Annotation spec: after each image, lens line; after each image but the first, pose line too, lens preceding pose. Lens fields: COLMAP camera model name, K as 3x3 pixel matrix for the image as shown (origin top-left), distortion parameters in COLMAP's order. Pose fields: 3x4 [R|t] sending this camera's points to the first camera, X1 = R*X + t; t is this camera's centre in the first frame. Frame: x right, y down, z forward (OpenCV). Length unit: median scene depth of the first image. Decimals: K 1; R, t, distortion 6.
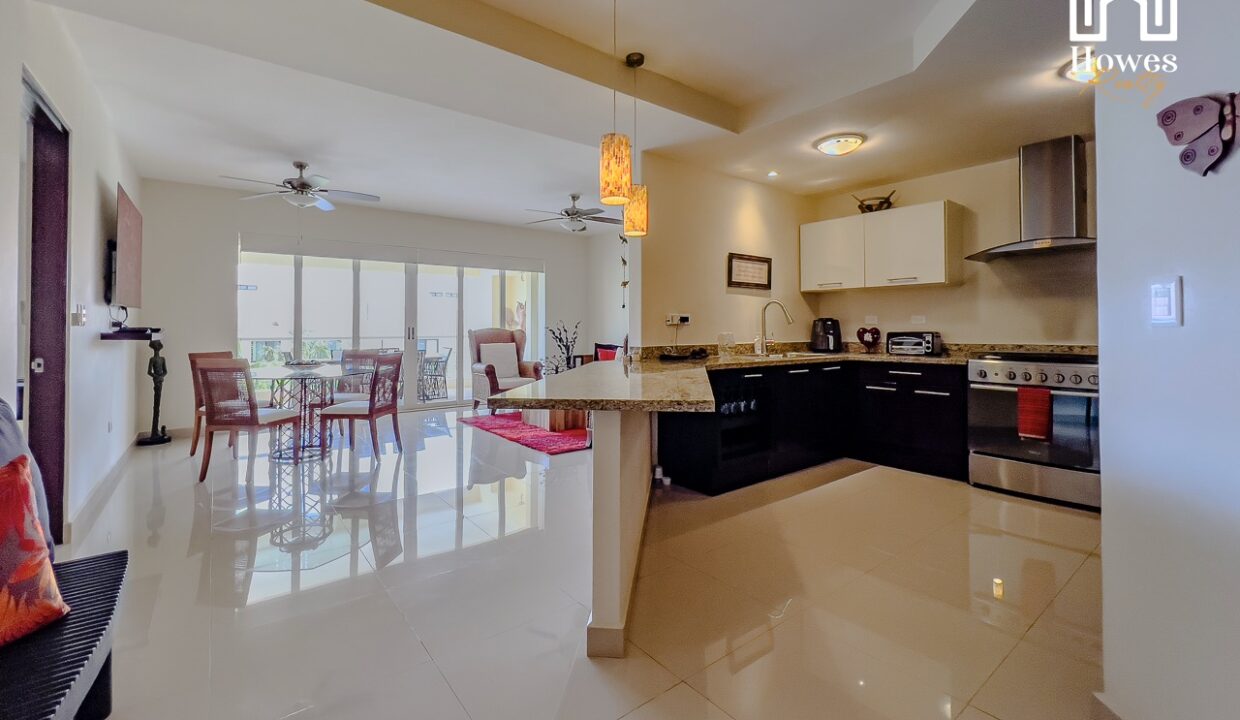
lens RADIAL K [[513.1, 0, 614.4], [0, 513.1, 320.0], [0, 0, 1]] dist [-0.001134, -0.000117]
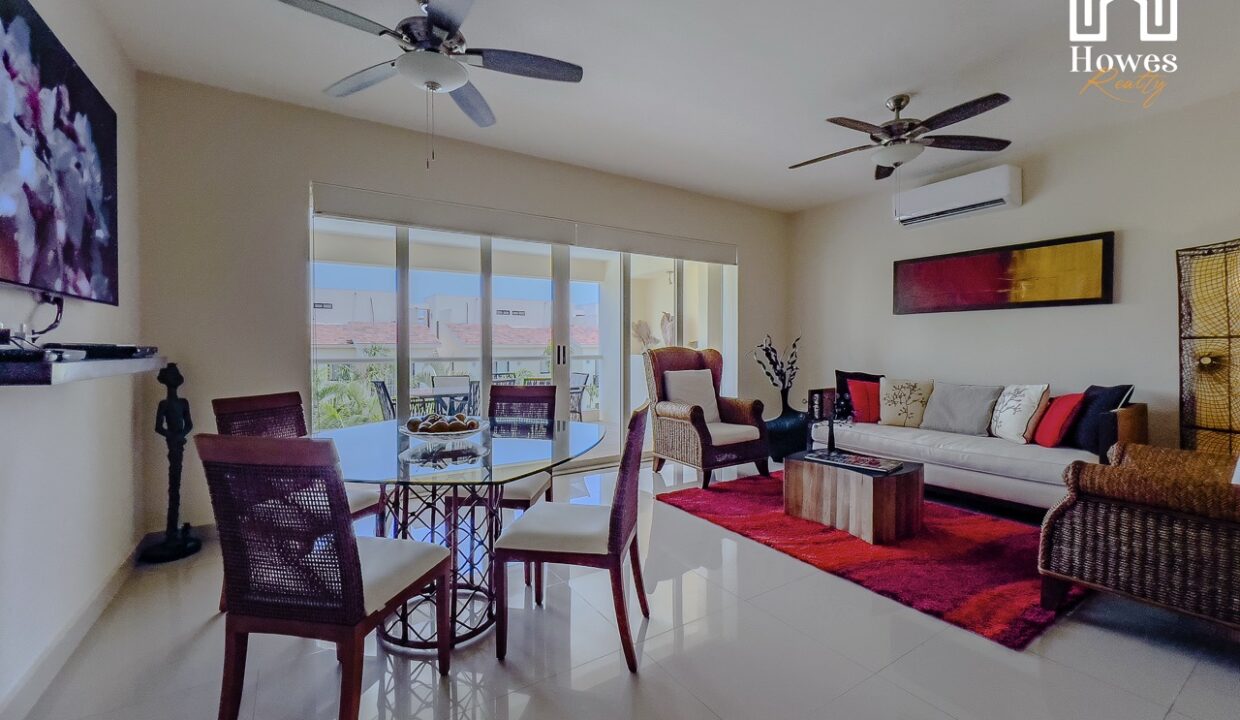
lens RADIAL K [[506.4, 0, 620.0], [0, 506.4, 360.0], [0, 0, 1]] dist [-0.002536, -0.000193]
pose [[0.995779, 0.004325, -0.091679, -0.273208], [-0.000494, 0.999127, 0.041773, 0.005857], [0.091780, -0.041551, 0.994912, 0.377895]]
